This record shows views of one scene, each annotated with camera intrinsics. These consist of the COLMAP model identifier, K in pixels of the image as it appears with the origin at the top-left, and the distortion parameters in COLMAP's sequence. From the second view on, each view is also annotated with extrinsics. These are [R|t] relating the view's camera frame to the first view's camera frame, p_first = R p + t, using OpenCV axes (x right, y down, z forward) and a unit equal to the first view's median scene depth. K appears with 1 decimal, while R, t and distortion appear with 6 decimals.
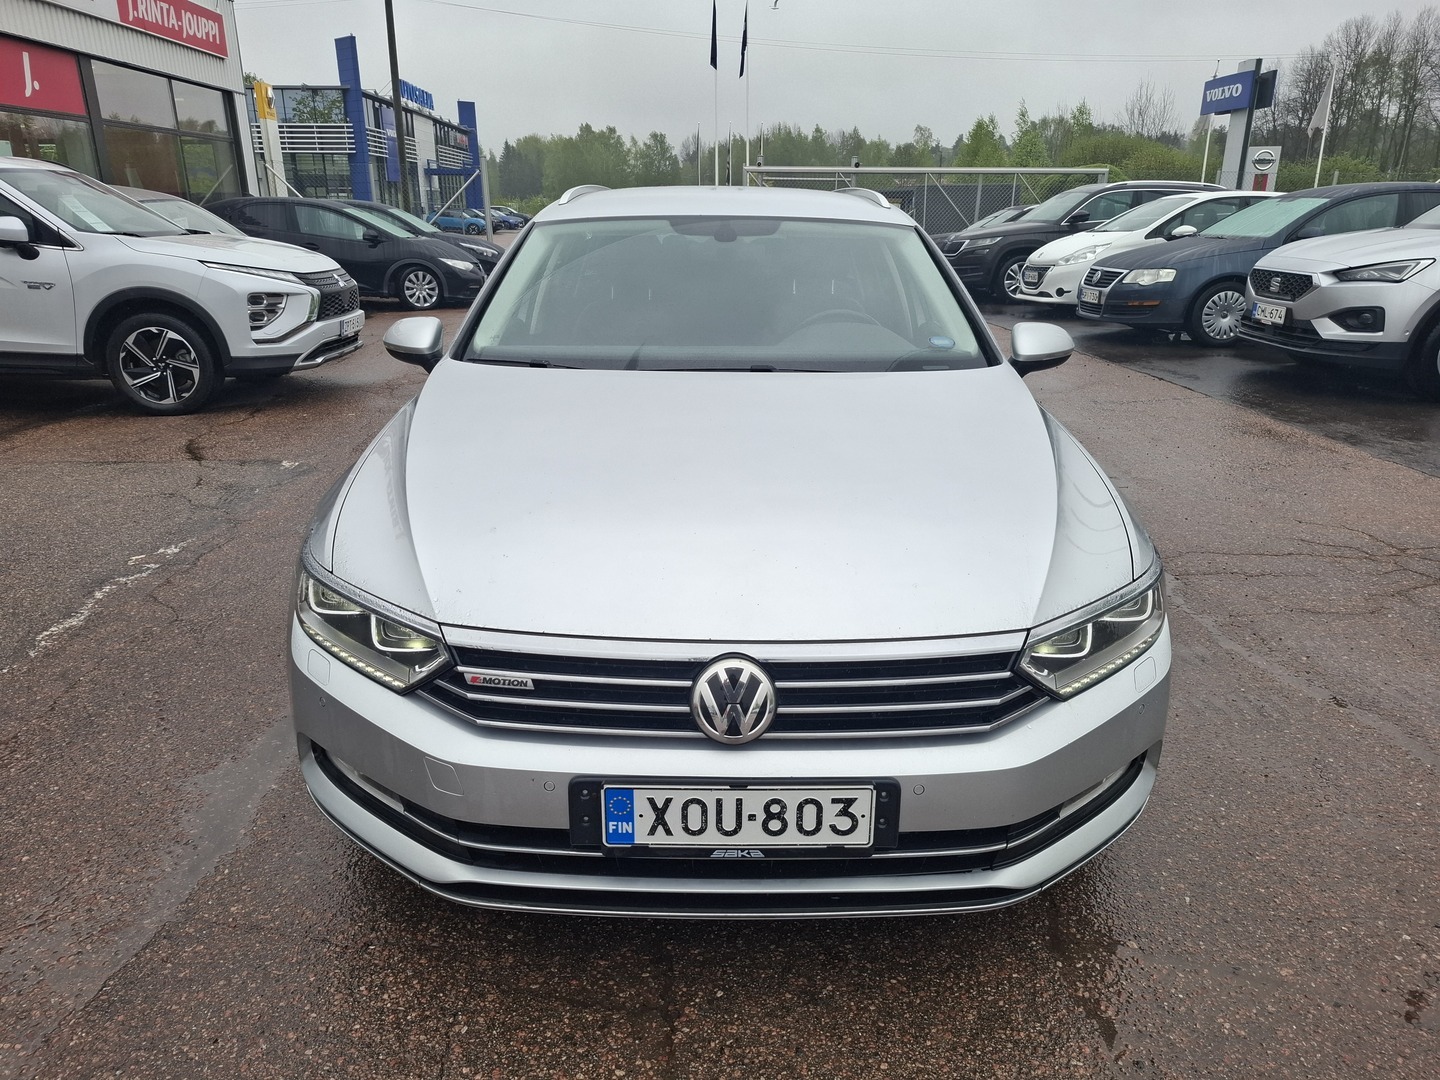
lens RADIAL K [[1023.9, 0, 723.3], [0, 1023.9, 577.6], [0, 0, 1]] dist [-0.004544, 0.000118]
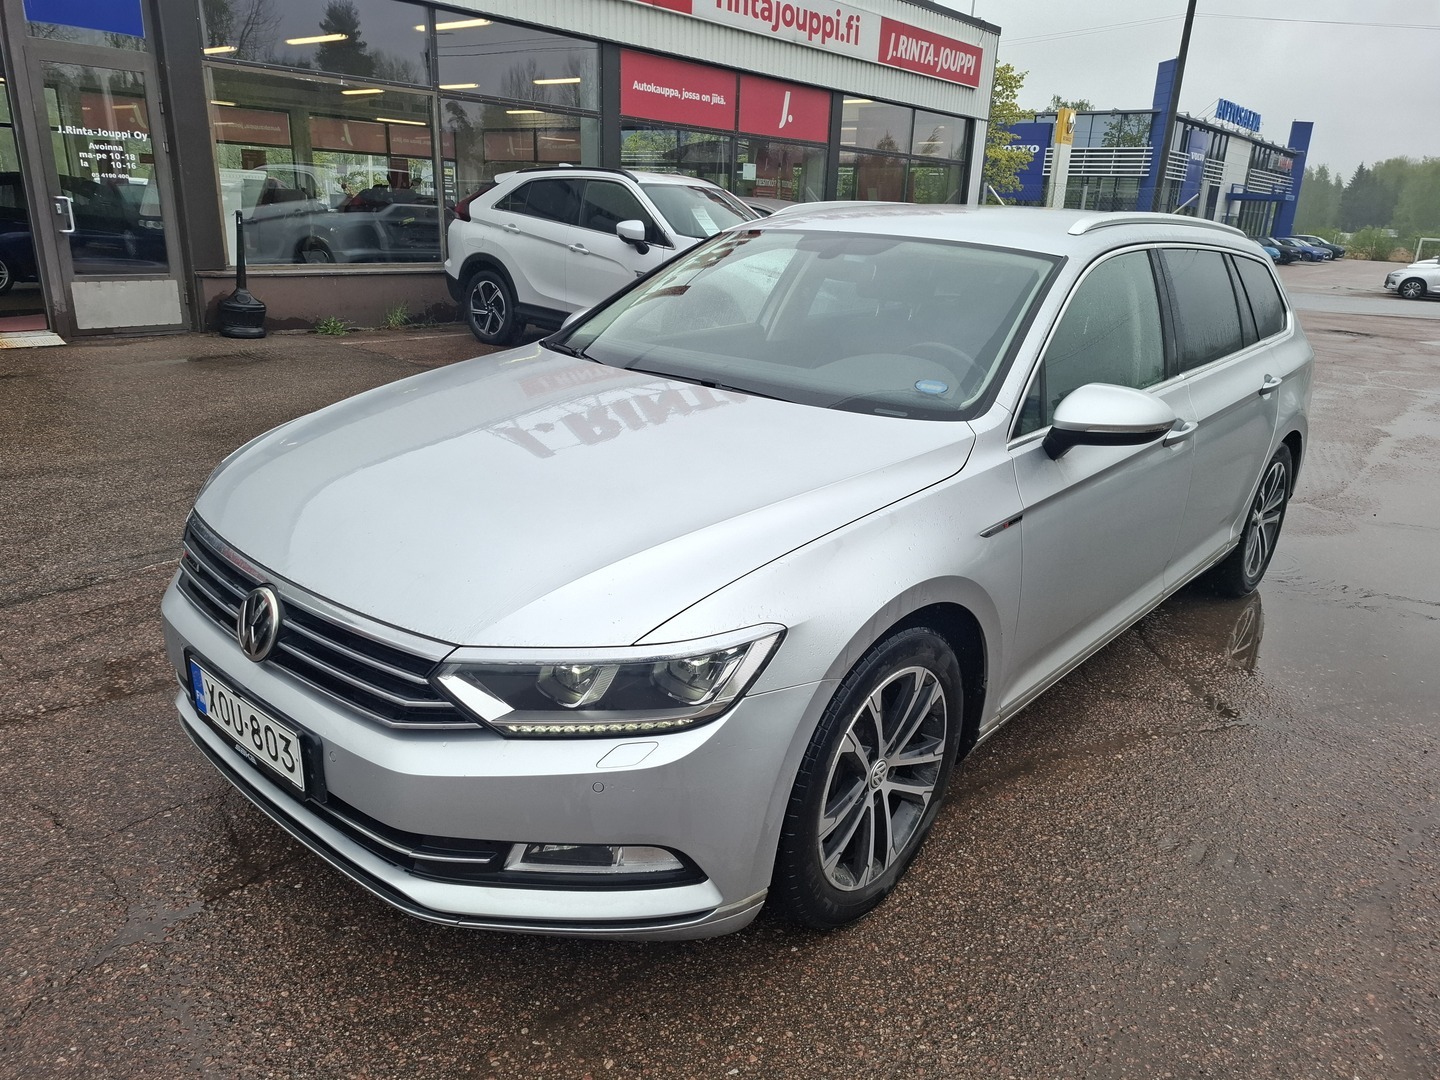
lens RADIAL K [[1023.9, 0, 723.3], [0, 1023.9, 577.6], [0, 0, 1]] dist [-0.004544, 0.000118]
pose [[0.743410, 0.245746, -0.622053, 0.098262], [-0.258341, 0.963378, 0.071848, -0.013370], [0.616929, 0.107290, 0.779671, 0.035873]]
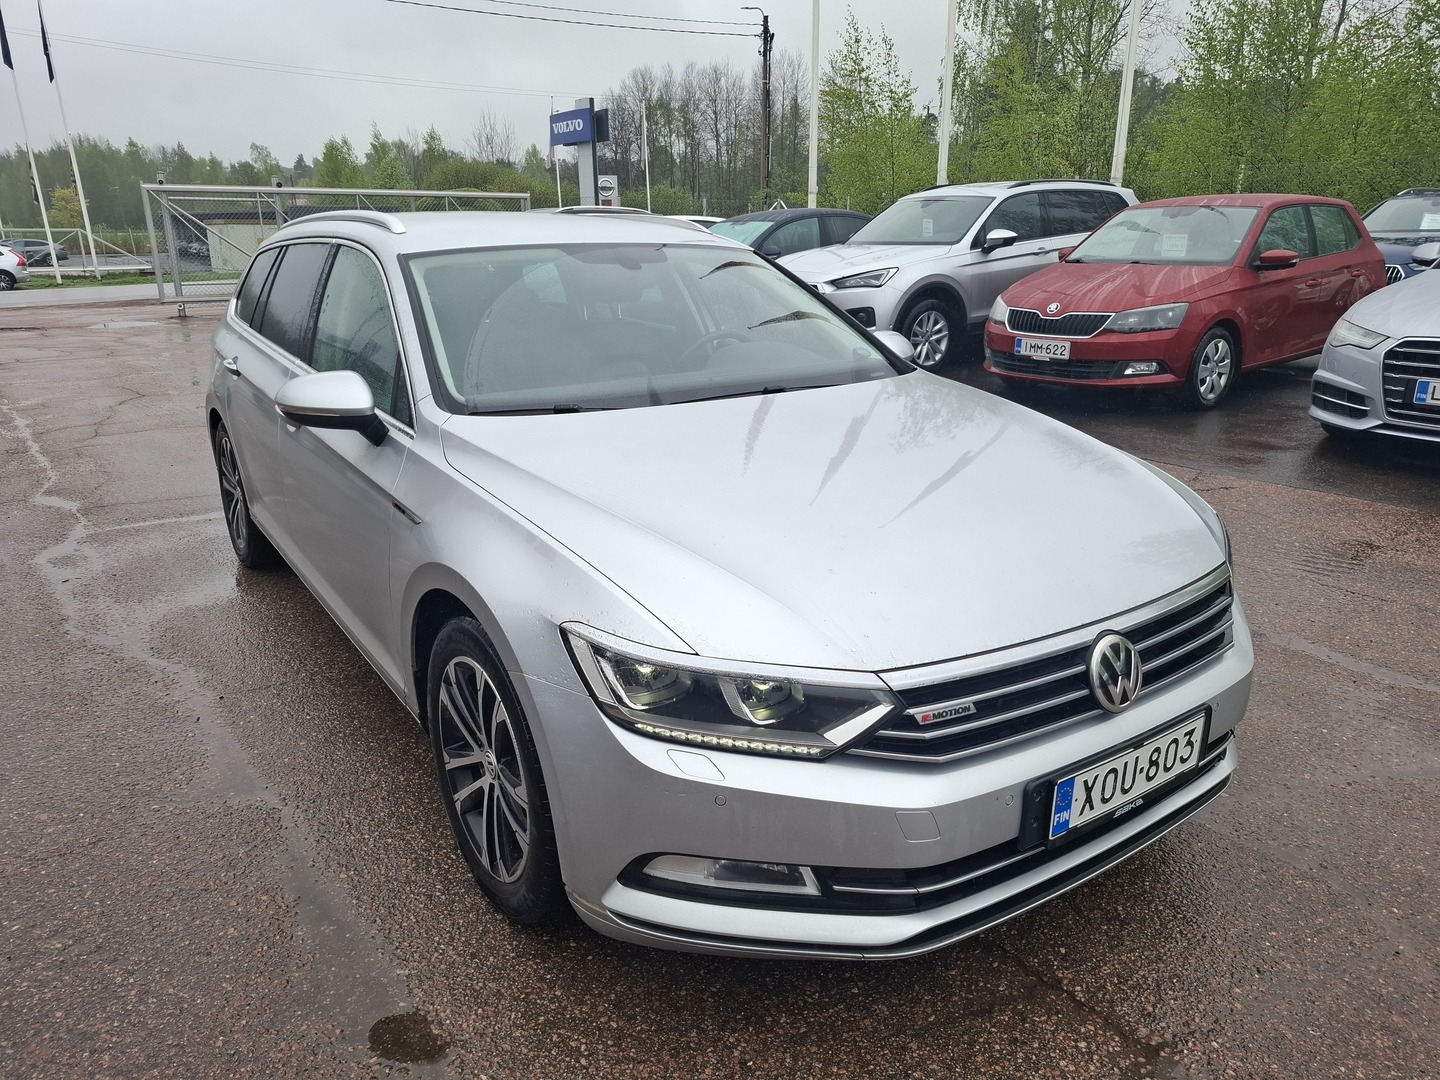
lens RADIAL K [[993.6, 0, 692.4], [0, 993.6, 568.6], [0, 0, 1]] dist [0.092452, -0.108908]
pose [[0.824467, -0.187326, 0.534006, -0.082043], [0.199009, 0.979326, 0.036284, -0.010771], [-0.529763, 0.076357, 0.844702, 0.026907]]
